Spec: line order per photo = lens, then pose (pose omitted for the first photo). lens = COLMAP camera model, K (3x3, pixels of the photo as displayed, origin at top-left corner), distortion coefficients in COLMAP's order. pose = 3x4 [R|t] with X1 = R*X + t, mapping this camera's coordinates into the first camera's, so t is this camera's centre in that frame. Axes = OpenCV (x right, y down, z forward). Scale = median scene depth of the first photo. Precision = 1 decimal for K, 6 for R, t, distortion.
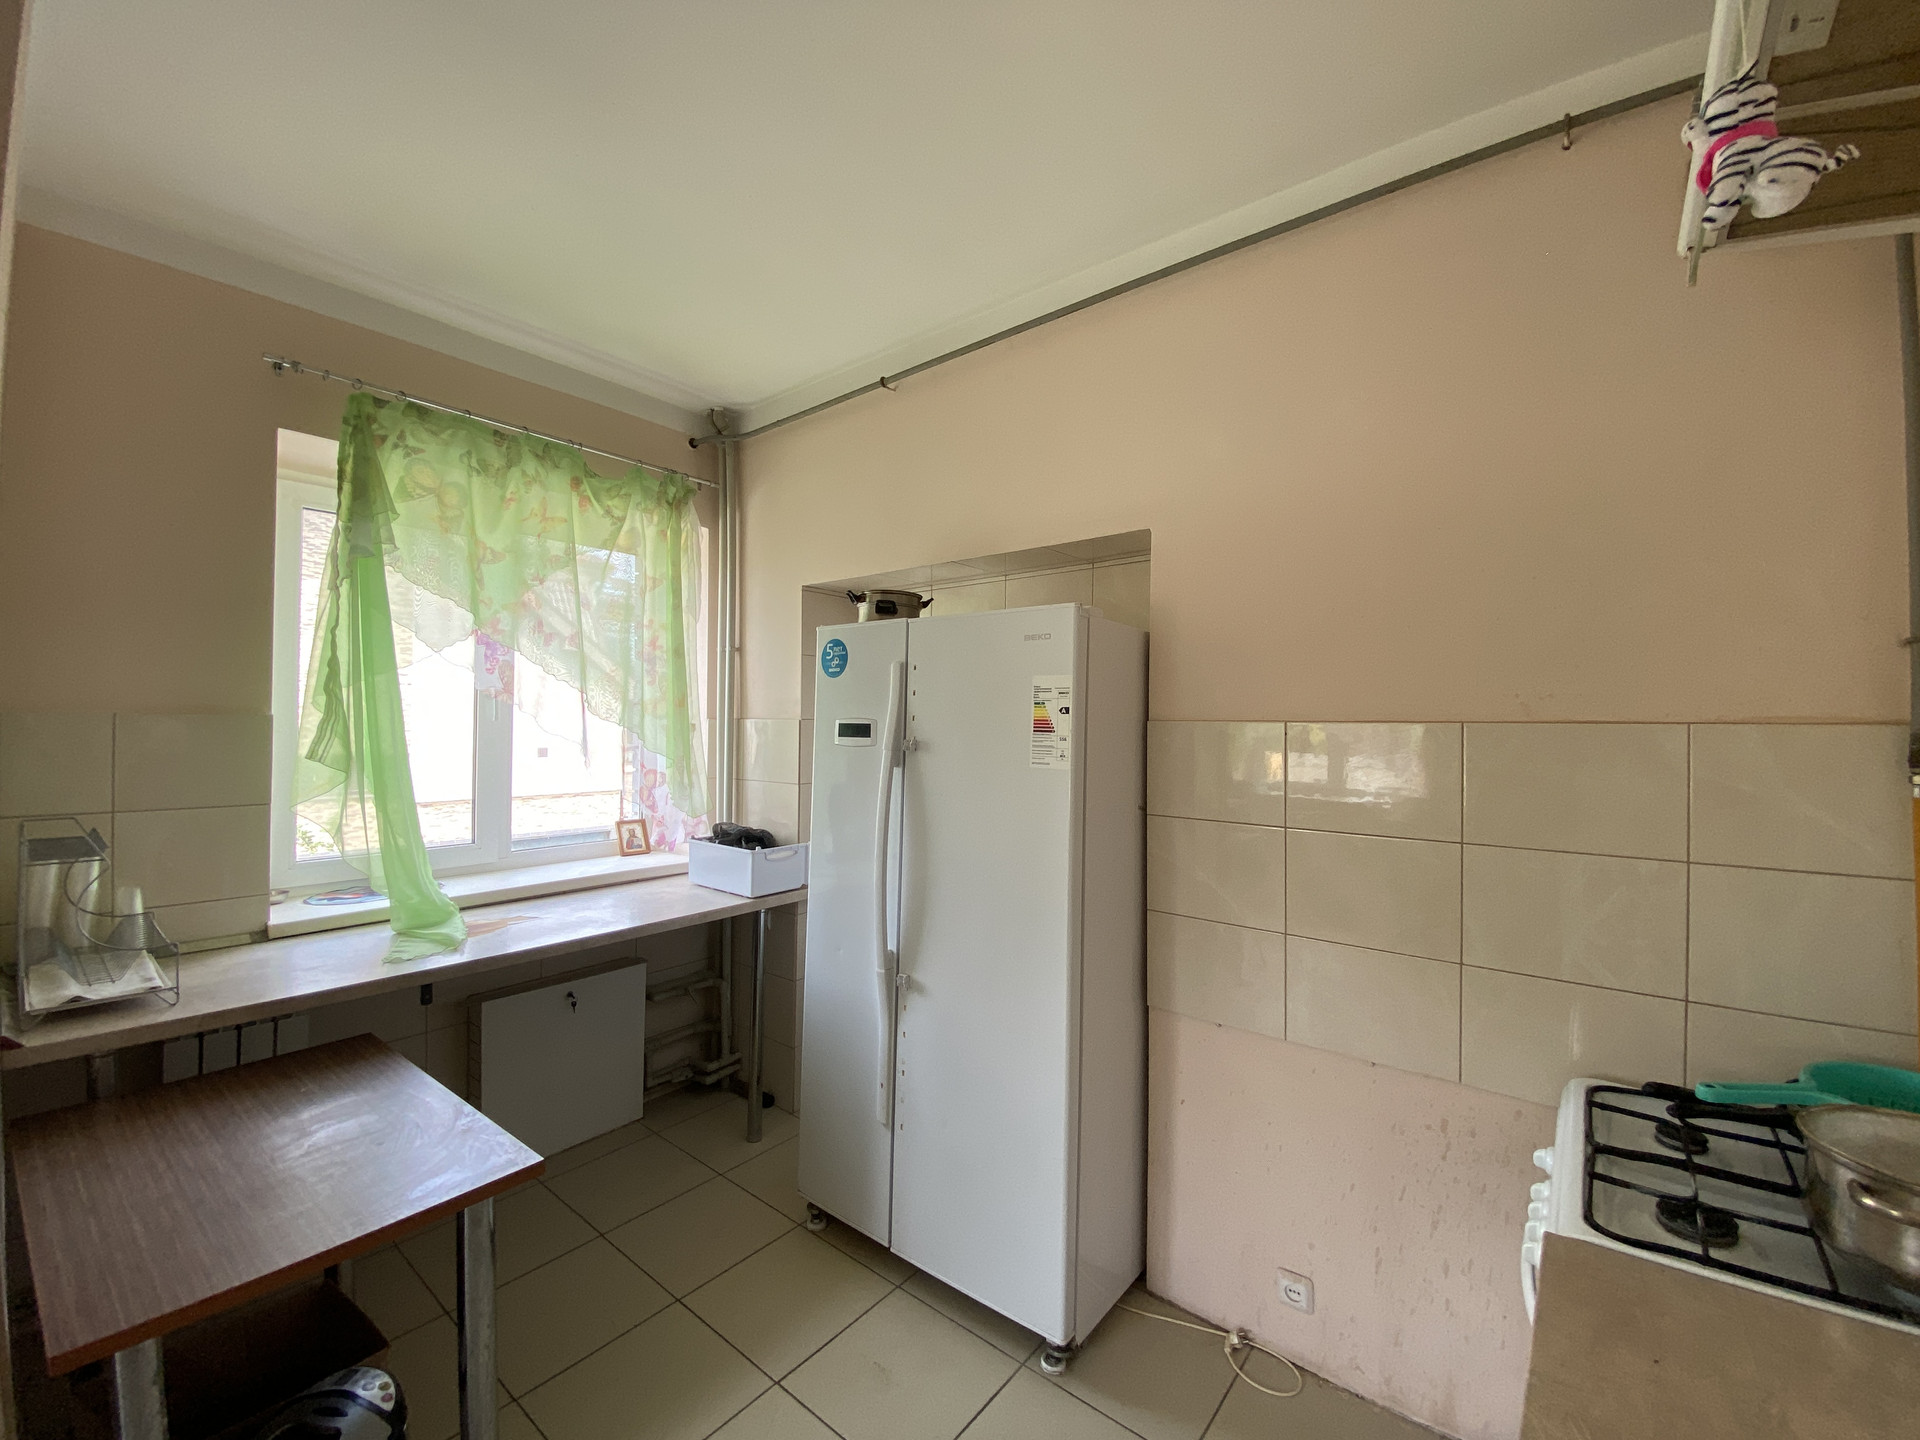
lens RADIAL K [[772.6, 0, 974.4], [0, 772.6, 709.7], [0, 0, 1]] dist [-0.001037, -0.018588]
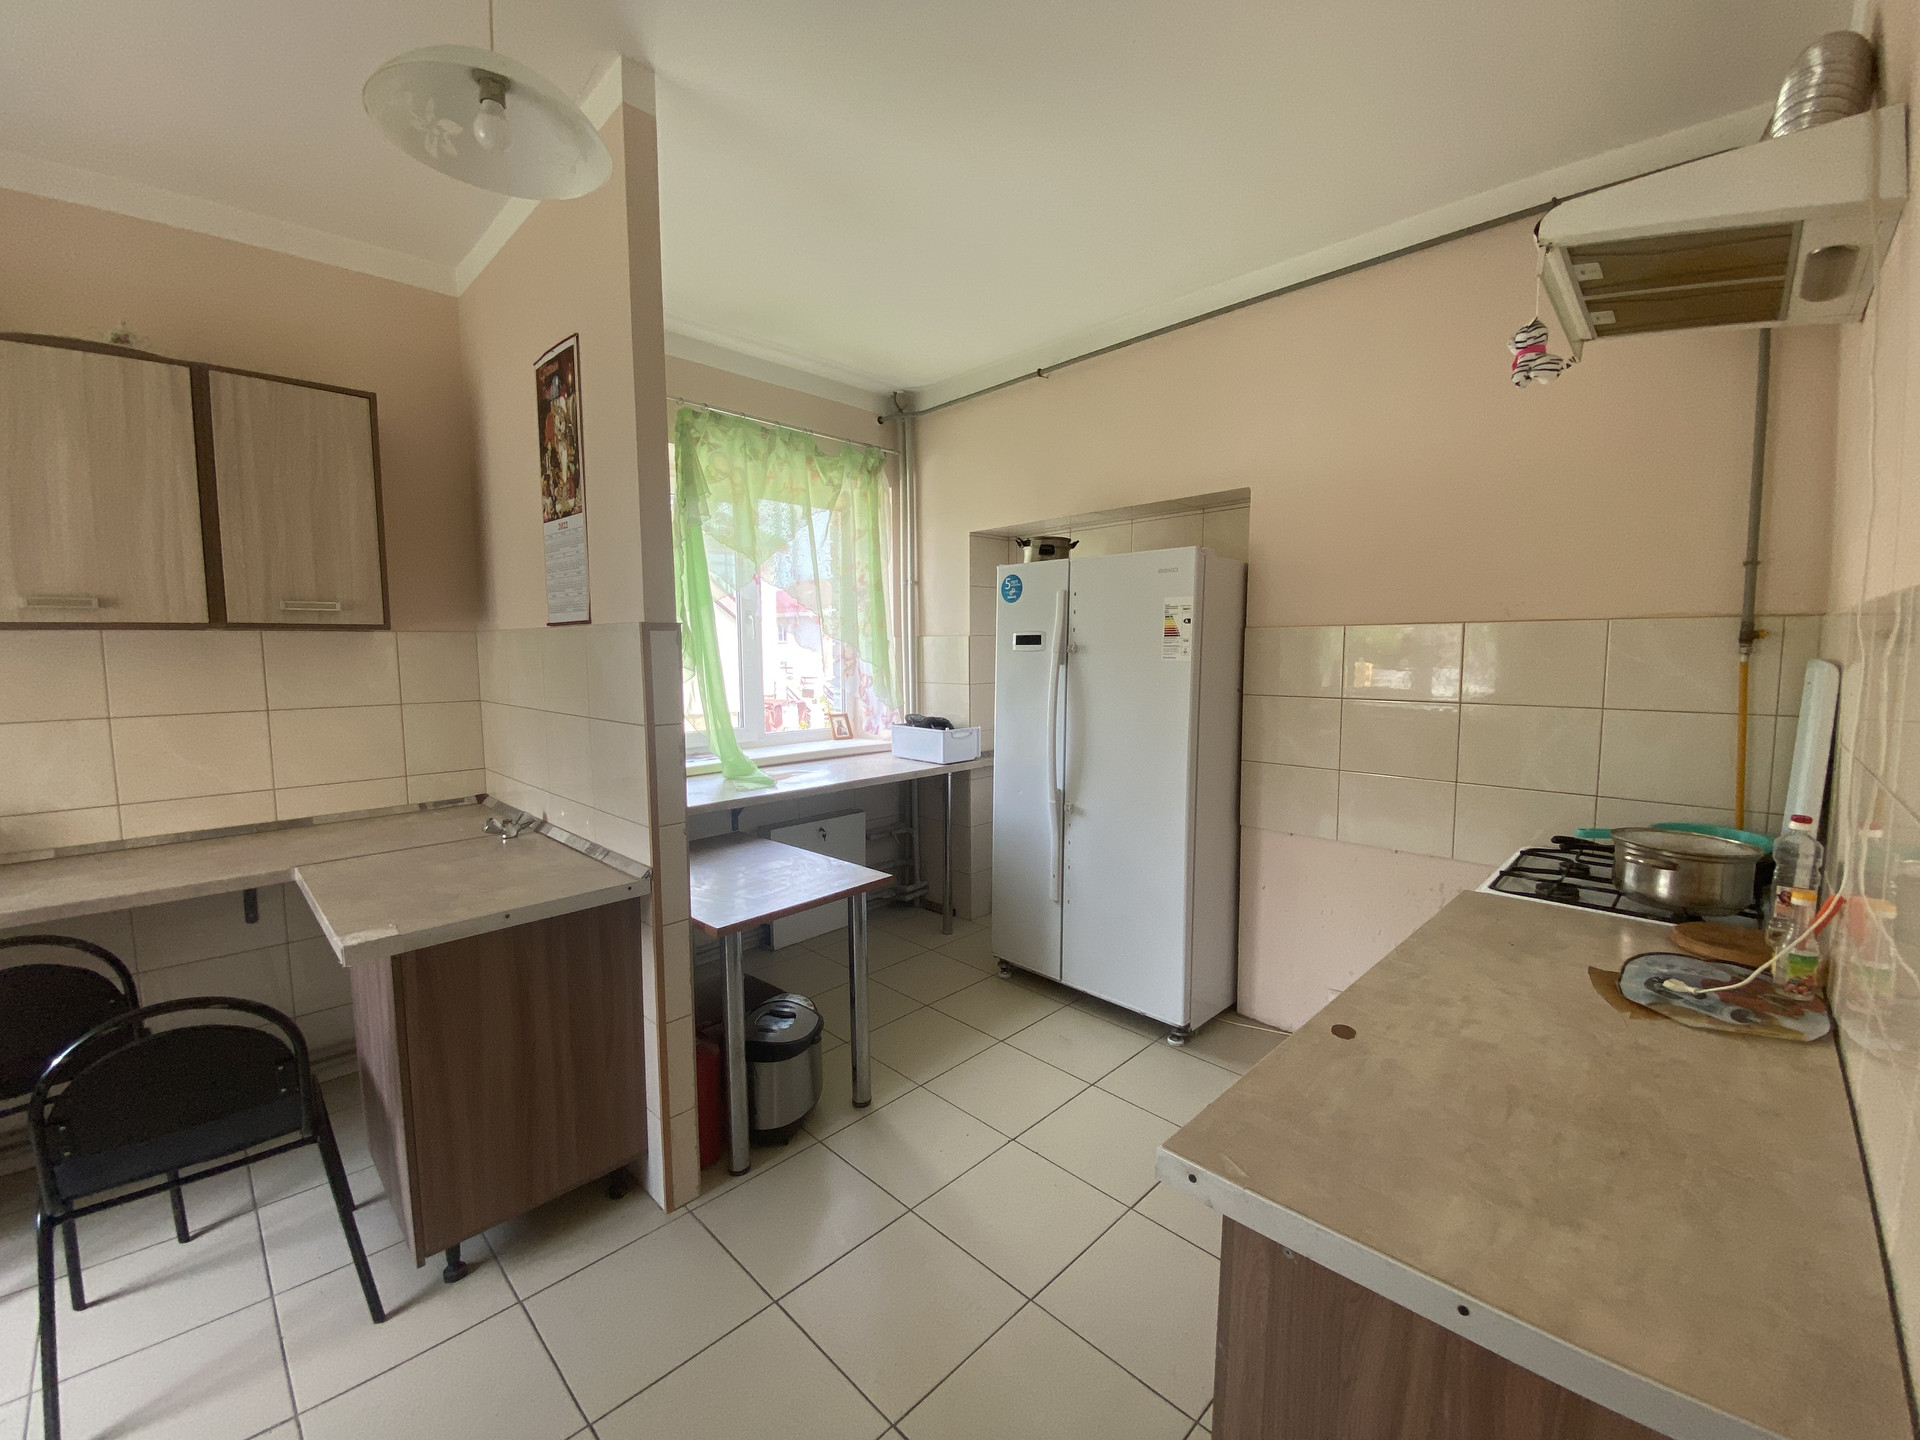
lens RADIAL K [[772.6, 0, 959.4], [0, 772.6, 714.3], [0, 0, 1]] dist [0.018773, -0.018667]
pose [[0.992094, -0.000052, -0.125494, -0.098768], [0.012479, 0.995085, 0.098236, 0.021031], [0.124872, -0.099025, 0.987219, -0.408579]]
